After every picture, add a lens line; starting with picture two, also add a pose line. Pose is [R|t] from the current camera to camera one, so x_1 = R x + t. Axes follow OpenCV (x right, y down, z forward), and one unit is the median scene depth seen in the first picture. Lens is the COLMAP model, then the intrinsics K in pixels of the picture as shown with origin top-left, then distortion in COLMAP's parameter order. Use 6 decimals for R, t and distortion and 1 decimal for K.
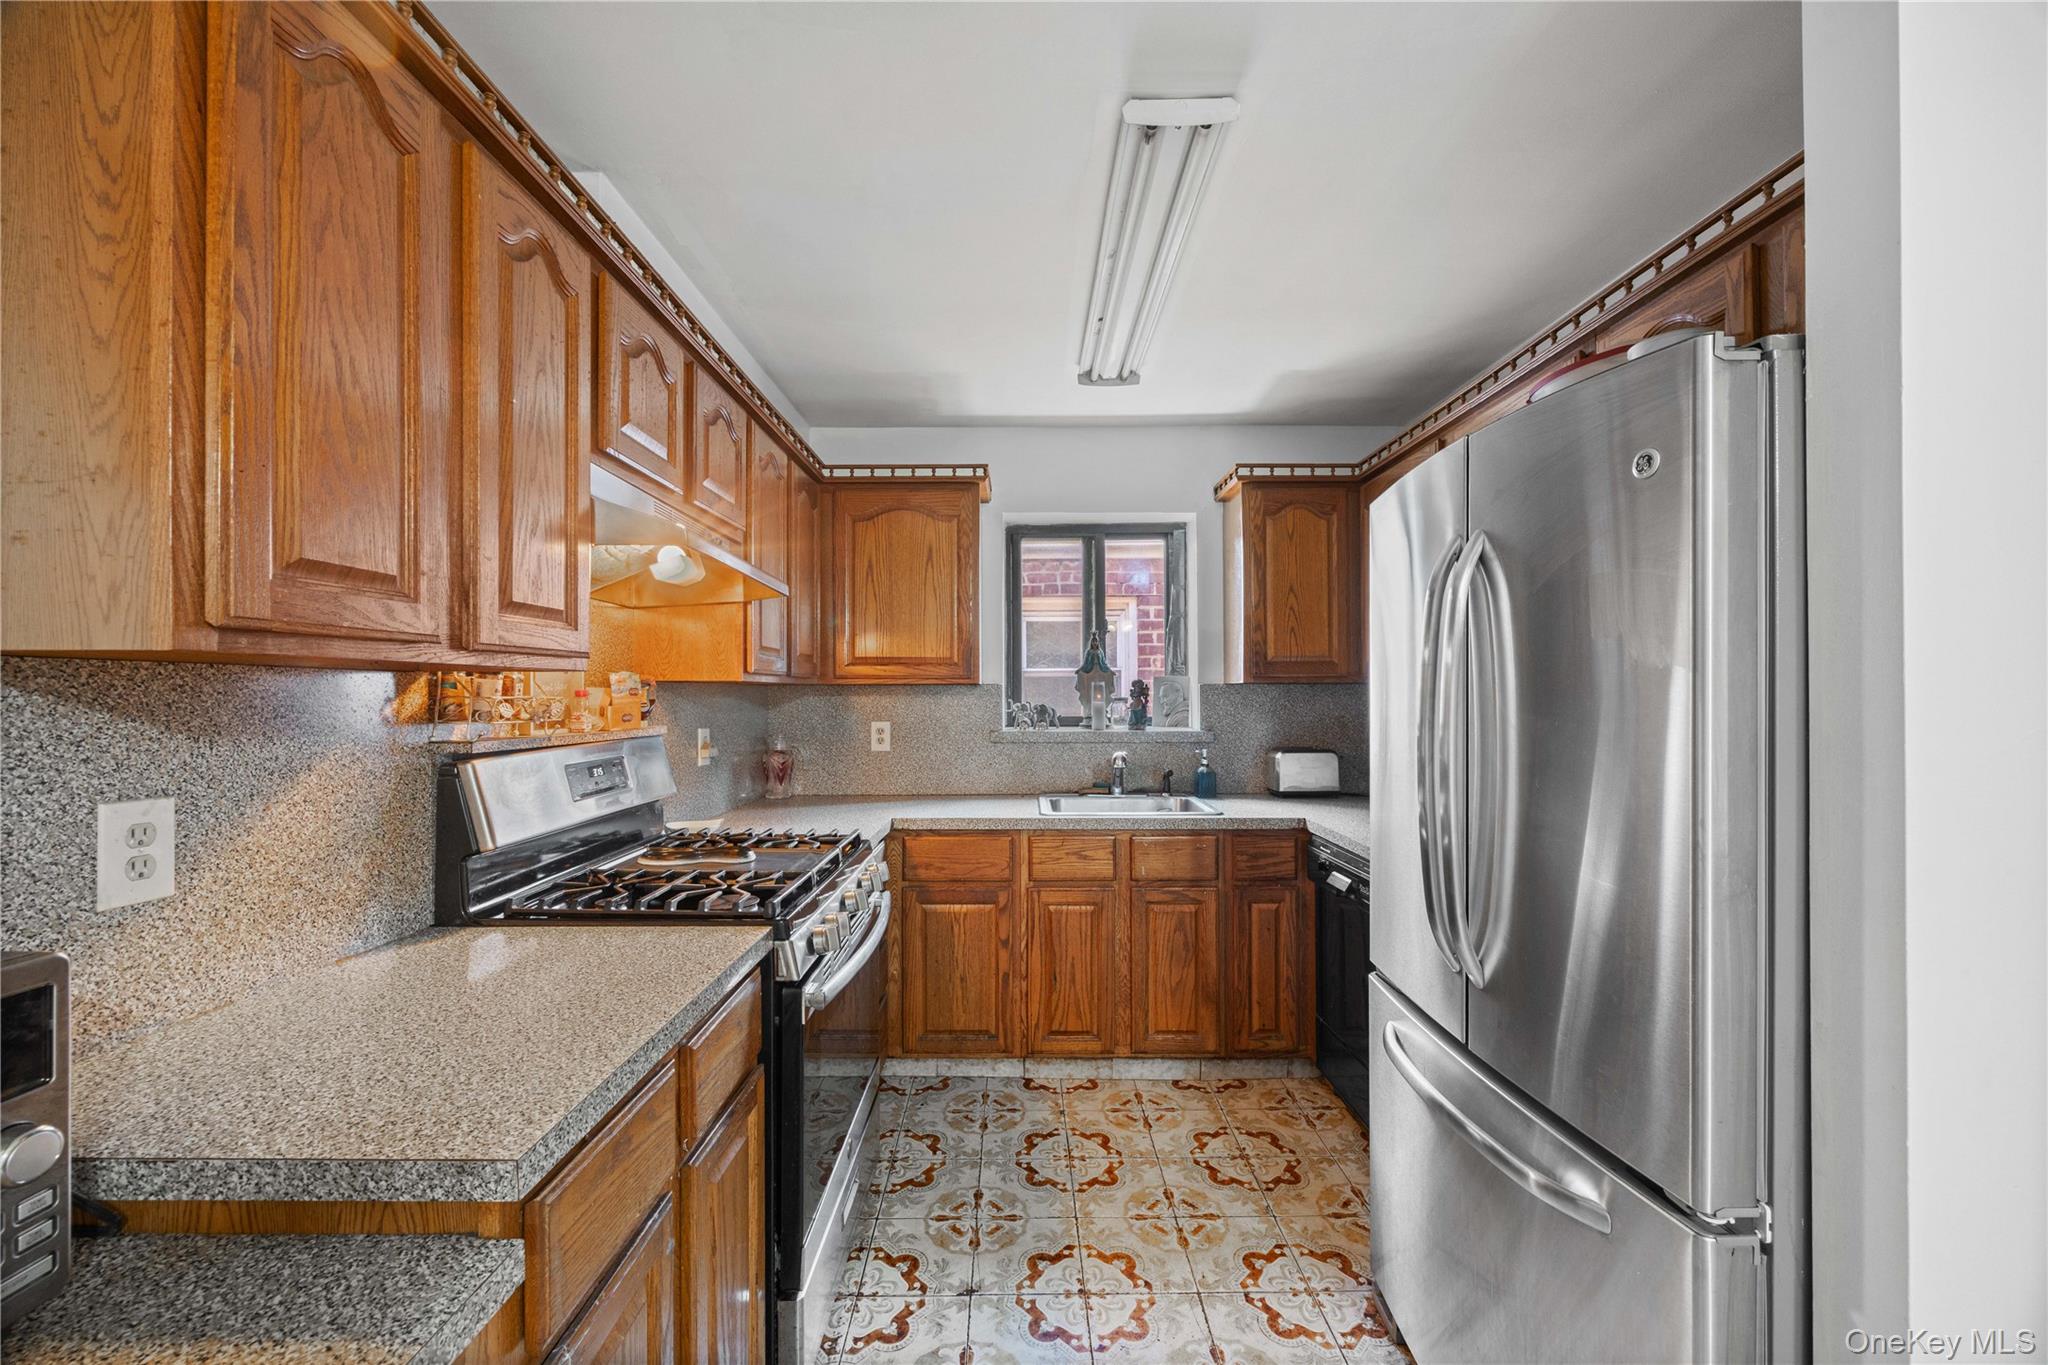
lens RADIAL K [[790.3, 0, 1018.7], [0, 790.3, 697.5], [0, 0, 1]] dist [-0.003917, -0.000589]
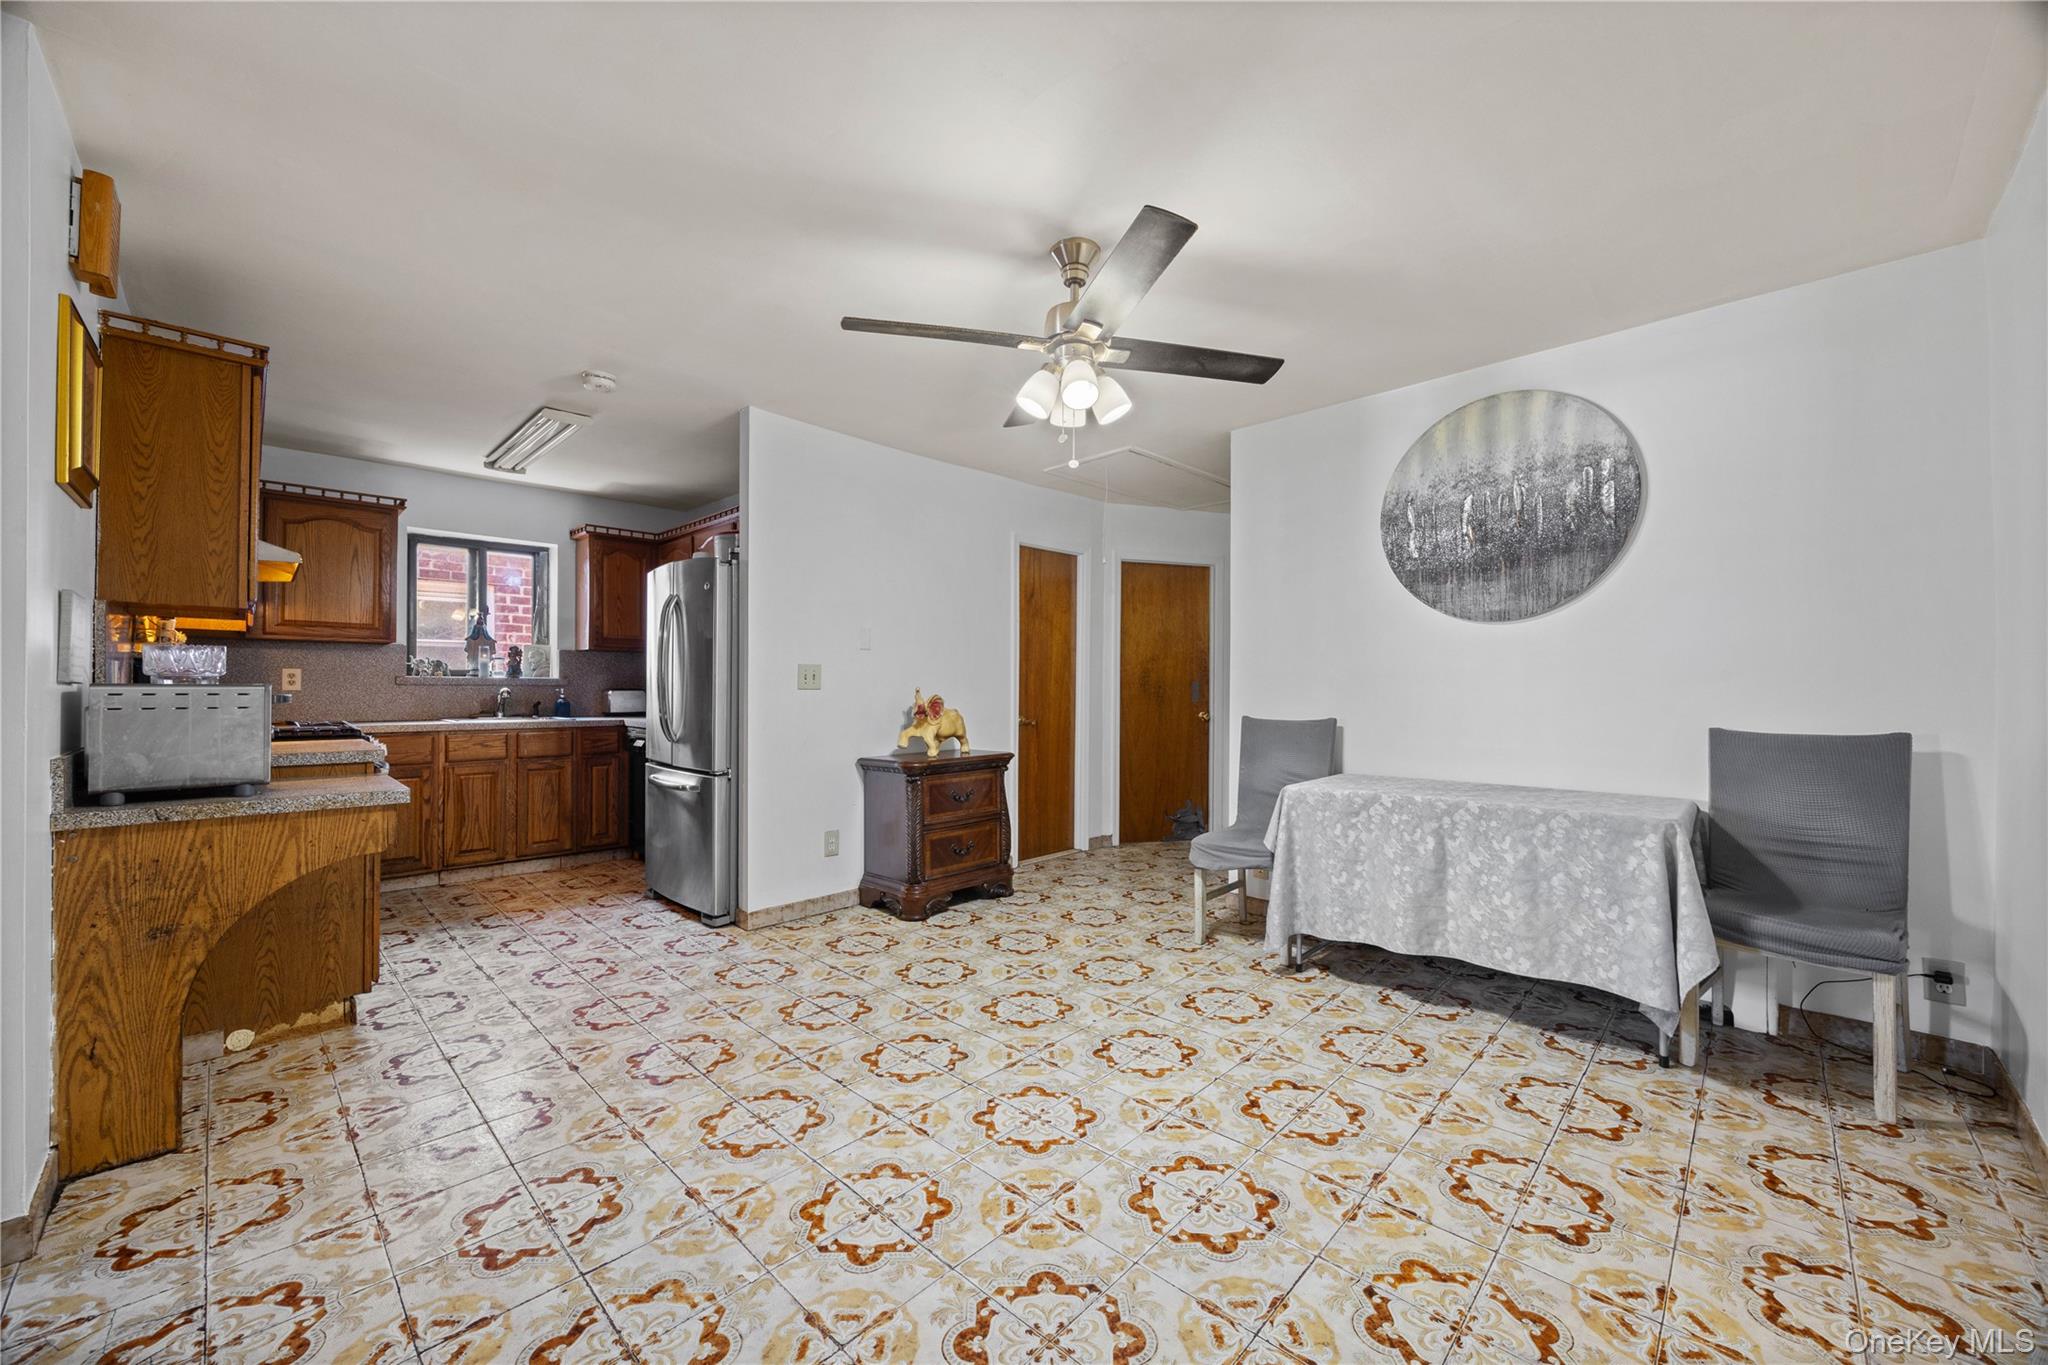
lens RADIAL K [[790.3, 0, 1030.5], [0, 790.3, 682.0], [0, 0, 1]] dist [-0.003917, -0.000589]
pose [[0.699603, 0.010111, 0.714460, -0.312924], [-0.004654, 0.999943, -0.009594, 0.074852], [-0.714517, 0.003387, 0.699610, -1.034808]]
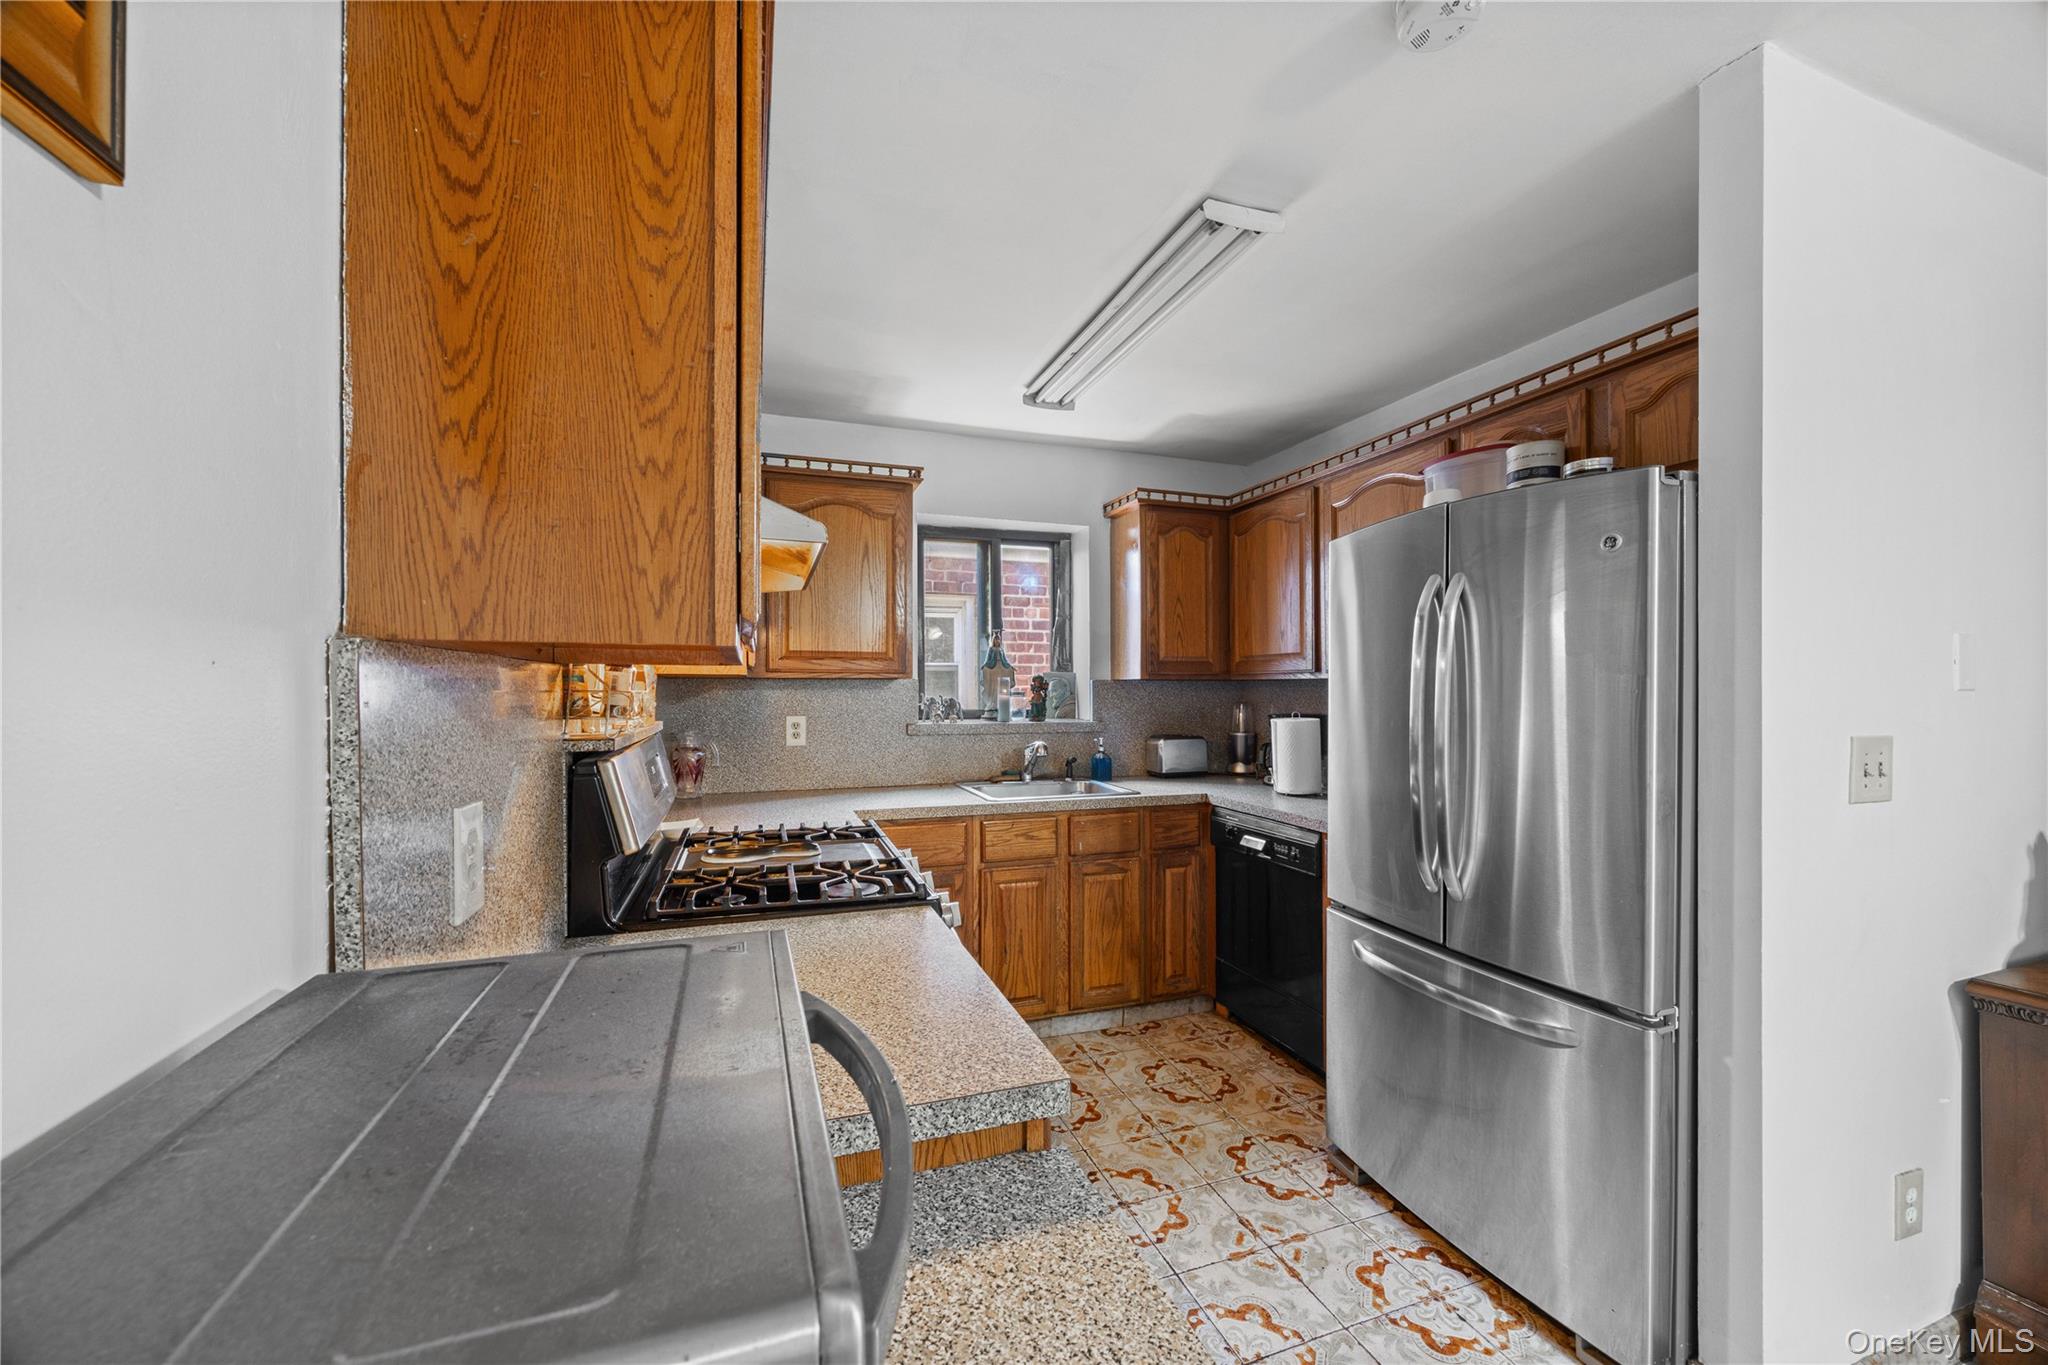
lens RADIAL K [[790.3, 0, 1020.6], [0, 790.3, 696.0], [0, 0, 1]] dist [-0.003917, -0.000589]
pose [[0.943294, -0.000020, 0.331959, -0.294972], [-0.001959, 0.999982, 0.005626, -0.000448], [-0.331953, -0.005958, 0.943277, -0.028367]]
